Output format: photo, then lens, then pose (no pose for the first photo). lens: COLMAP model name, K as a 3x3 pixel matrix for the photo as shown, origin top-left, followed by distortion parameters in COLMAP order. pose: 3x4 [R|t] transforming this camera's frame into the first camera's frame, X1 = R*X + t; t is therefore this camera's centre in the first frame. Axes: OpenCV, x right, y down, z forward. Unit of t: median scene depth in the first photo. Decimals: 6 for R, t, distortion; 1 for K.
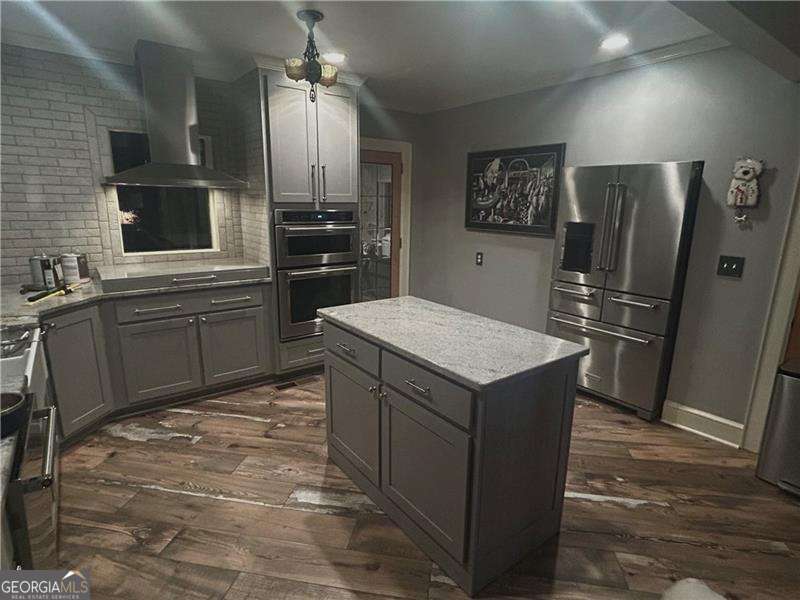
lens RADIAL K [[413.8, 0, 381.7], [0, 413.8, 295.0], [0, 0, 1]] dist [0.009066, 0.001150]
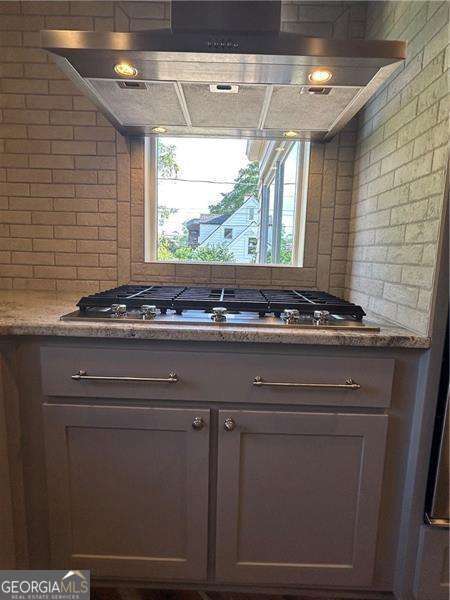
lens RADIAL K [[310.3, 0, 226.7], [0, 310.3, 301.8], [0, 0, 1]] dist [0.009066, 0.001150]
pose [[0.794989, 0.095254, -0.599098, -0.298957], [-0.144769, 0.988850, -0.034882, -0.044602], [0.589096, 0.114462, 0.799916, 0.831183]]
